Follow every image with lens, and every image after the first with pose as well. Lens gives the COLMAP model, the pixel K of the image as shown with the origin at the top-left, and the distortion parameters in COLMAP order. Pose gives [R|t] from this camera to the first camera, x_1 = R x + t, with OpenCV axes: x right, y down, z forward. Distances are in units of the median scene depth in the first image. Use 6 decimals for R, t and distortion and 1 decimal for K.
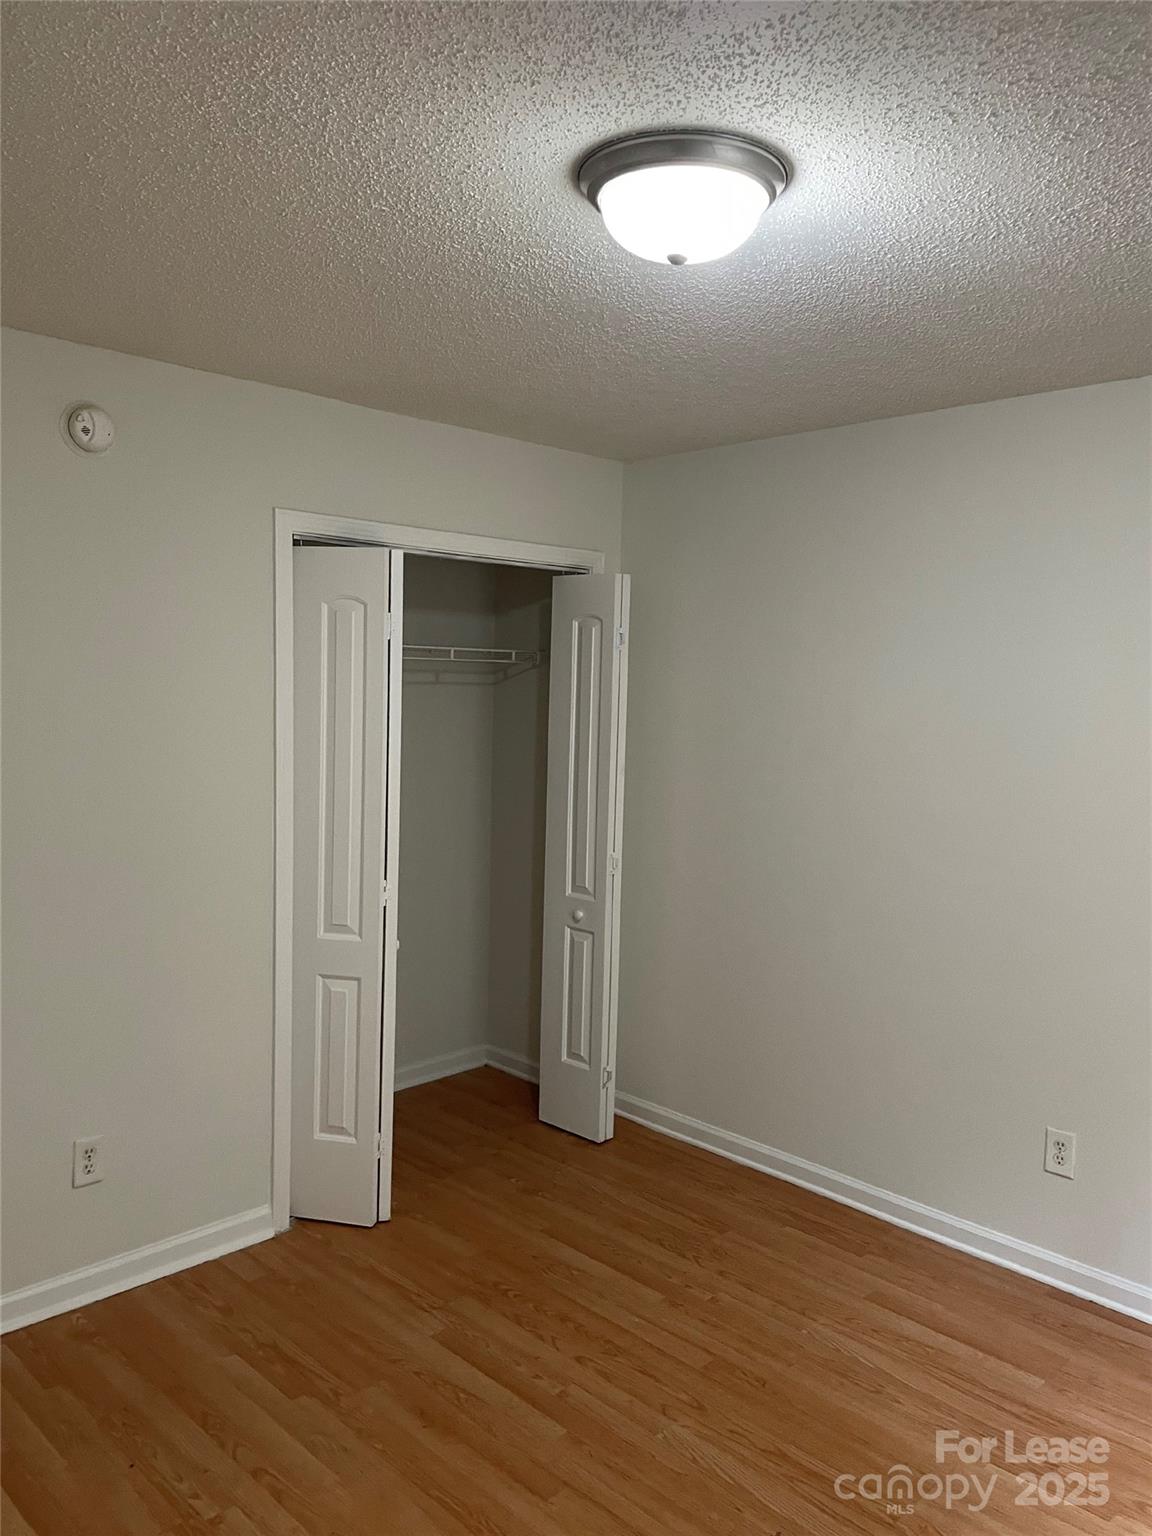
lens RADIAL K [[1187.7, 0, 599.7], [0, 1187.7, 773.4], [0, 0, 1]] dist [0.176807, -0.221438]
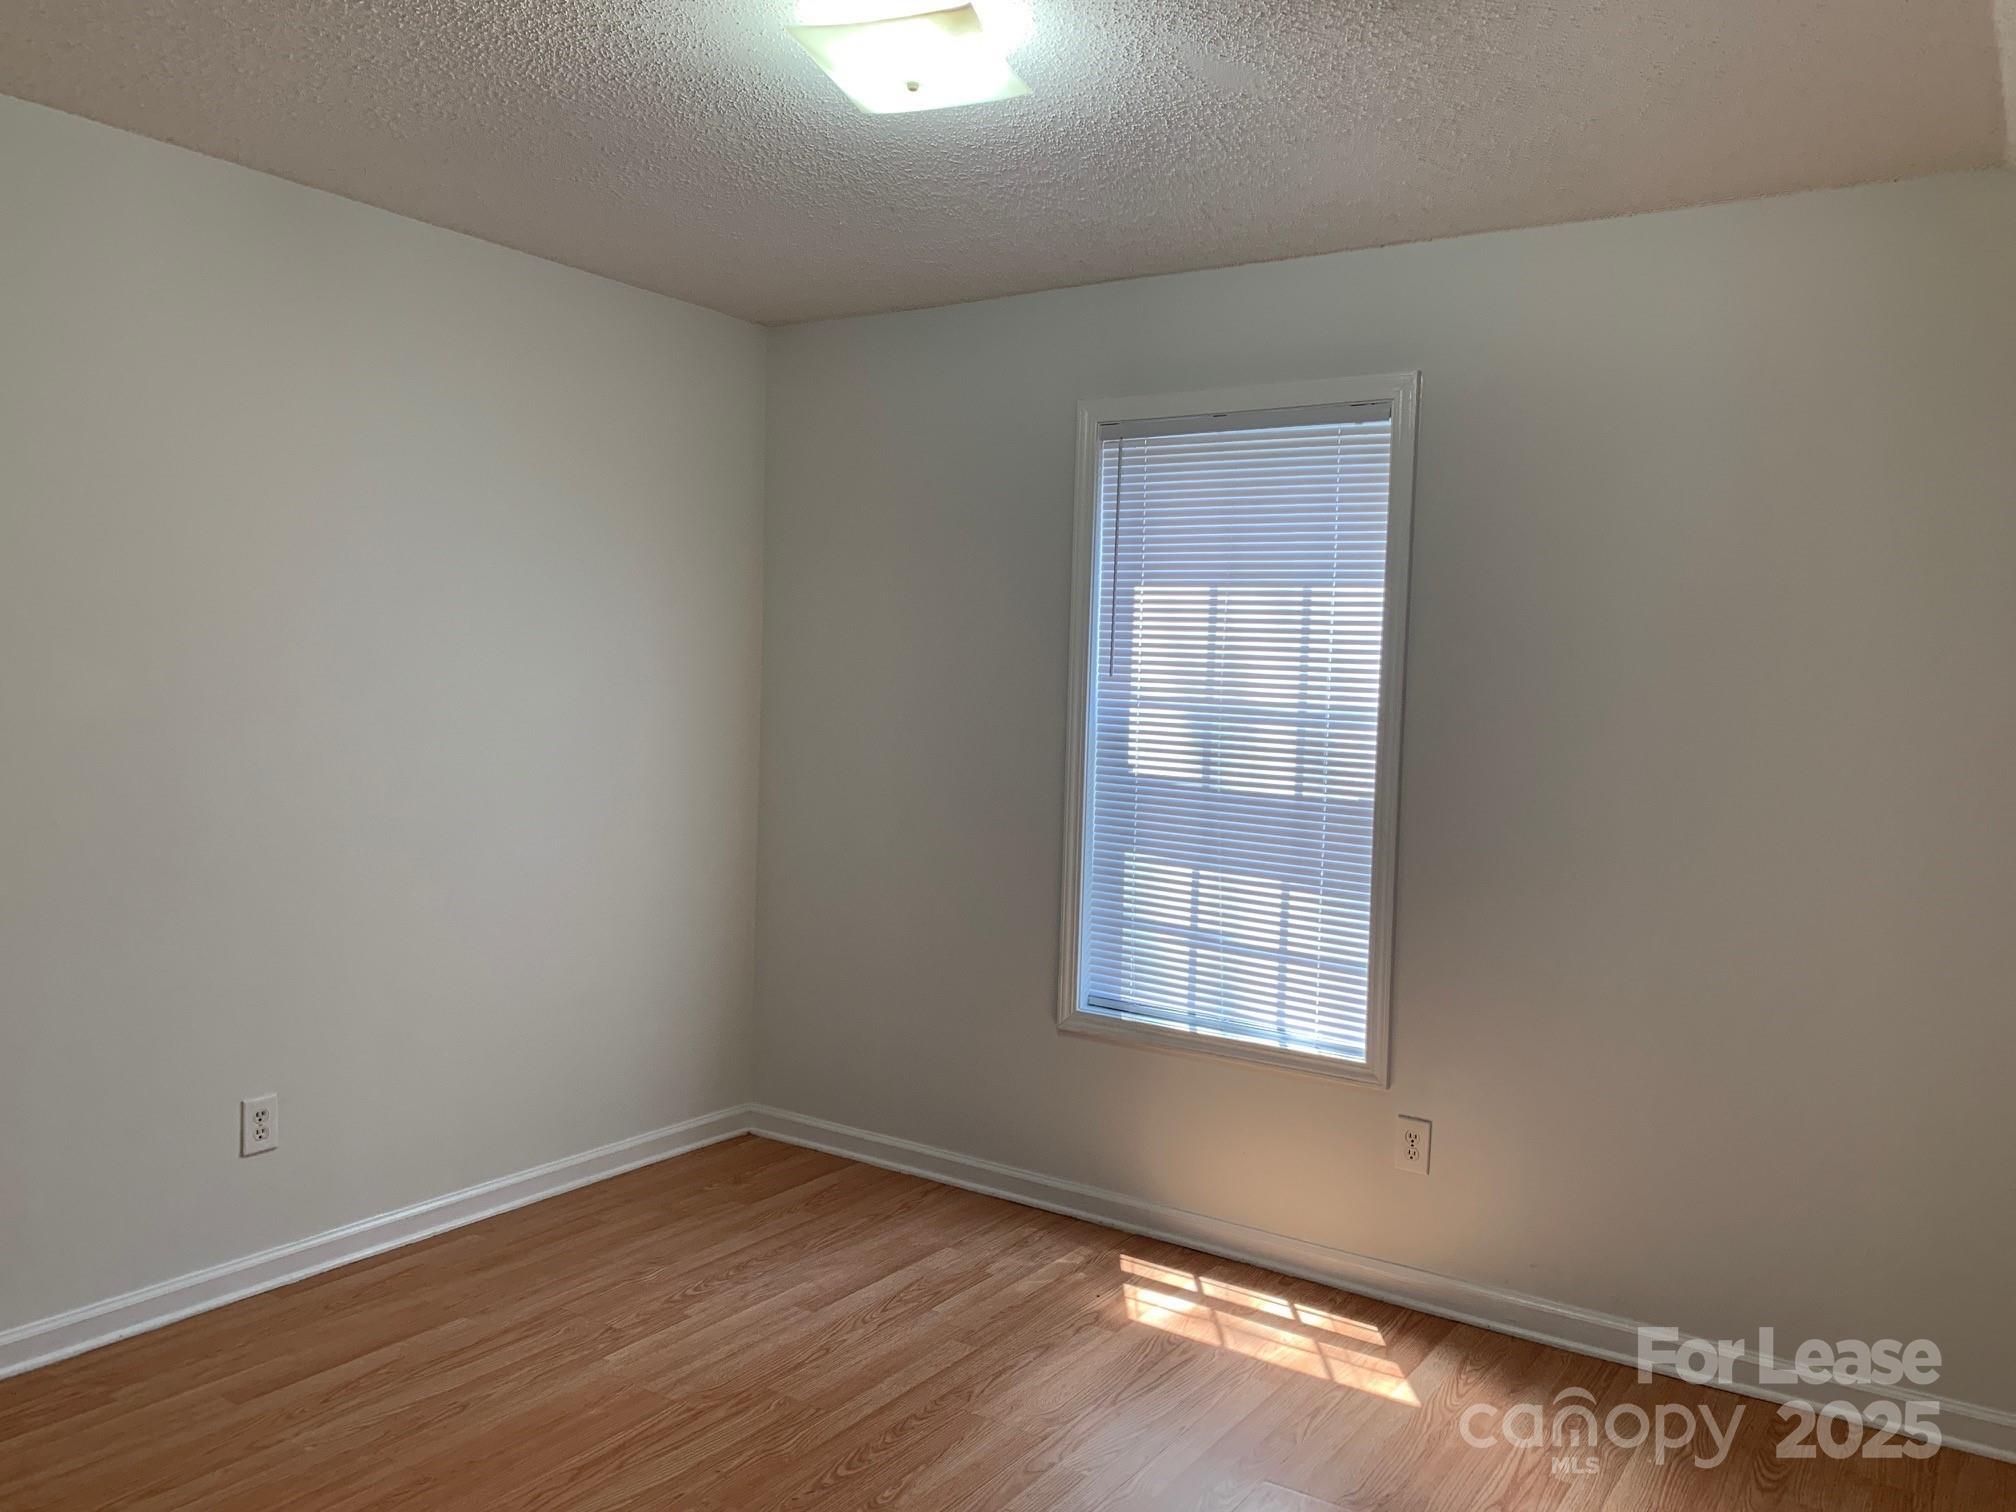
lens RADIAL K [[1578.8, 0, 1008.0], [0, 1578.8, 756.0], [0, 0, 1]] dist [0.091837, -0.085880]
pose [[-0.184768, -0.091428, 0.978520, -0.806902], [0.043902, 0.993902, 0.101155, -0.017108], [-0.981801, 0.061649, -0.179627, 0.772535]]
